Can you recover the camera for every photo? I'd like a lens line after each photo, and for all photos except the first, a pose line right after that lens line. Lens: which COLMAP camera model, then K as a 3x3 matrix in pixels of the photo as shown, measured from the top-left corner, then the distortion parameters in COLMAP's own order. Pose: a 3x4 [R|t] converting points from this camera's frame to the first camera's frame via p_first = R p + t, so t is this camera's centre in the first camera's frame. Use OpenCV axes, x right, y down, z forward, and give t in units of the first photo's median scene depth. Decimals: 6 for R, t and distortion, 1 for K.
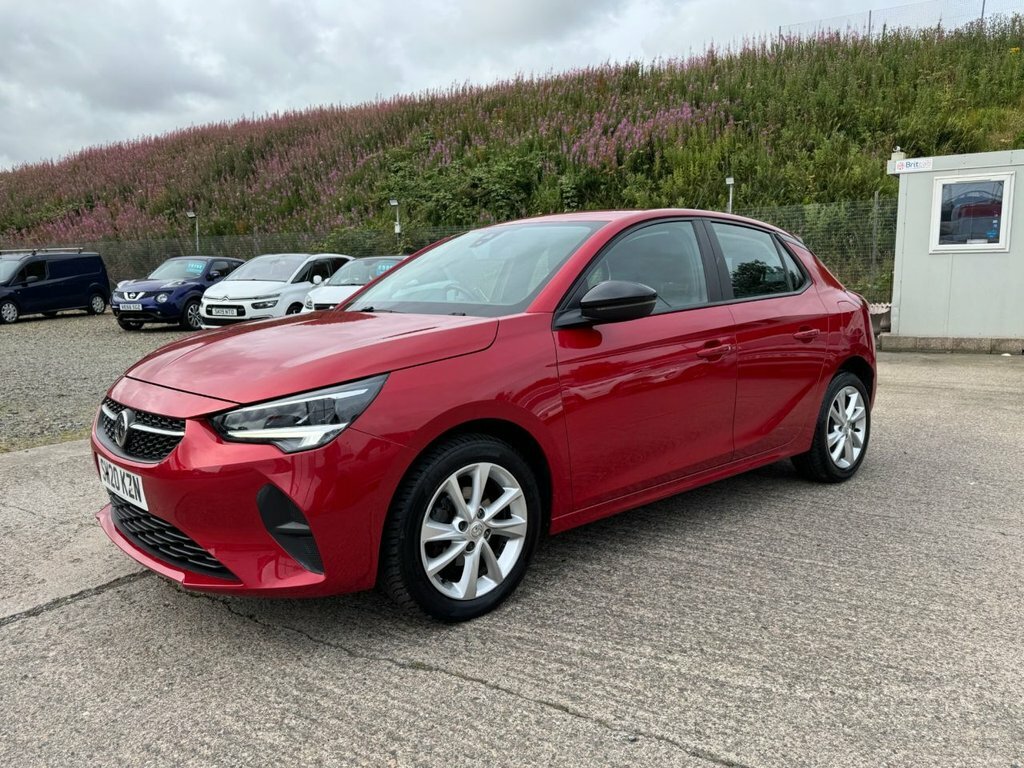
lens RADIAL K [[782.5, 0, 504.5], [0, 782.5, 381.4], [0, 0, 1]] dist [0.106739, -0.156141]
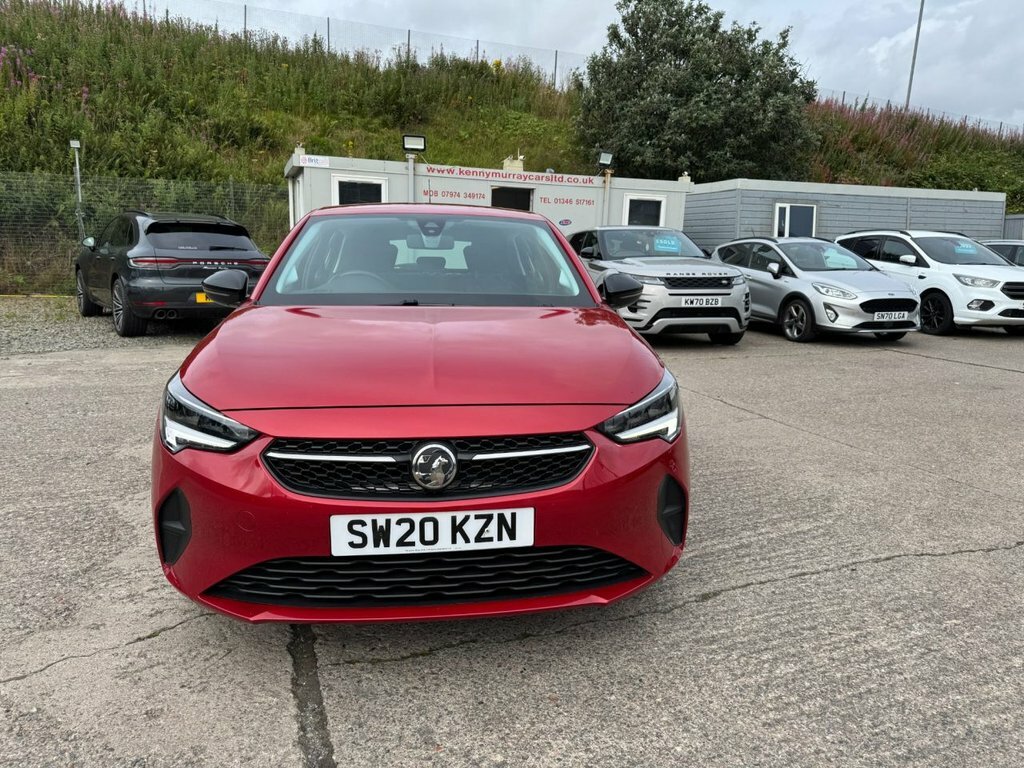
lens RADIAL K [[782.5, 0, 504.5], [0, 782.5, 381.4], [0, 0, 1]] dist [0.106739, -0.156141]
pose [[0.534640, -0.108822, 0.838044, -1.175067], [0.085299, 0.993559, 0.074599, -0.065378], [-0.840764, 0.031601, 0.540479, 0.591792]]
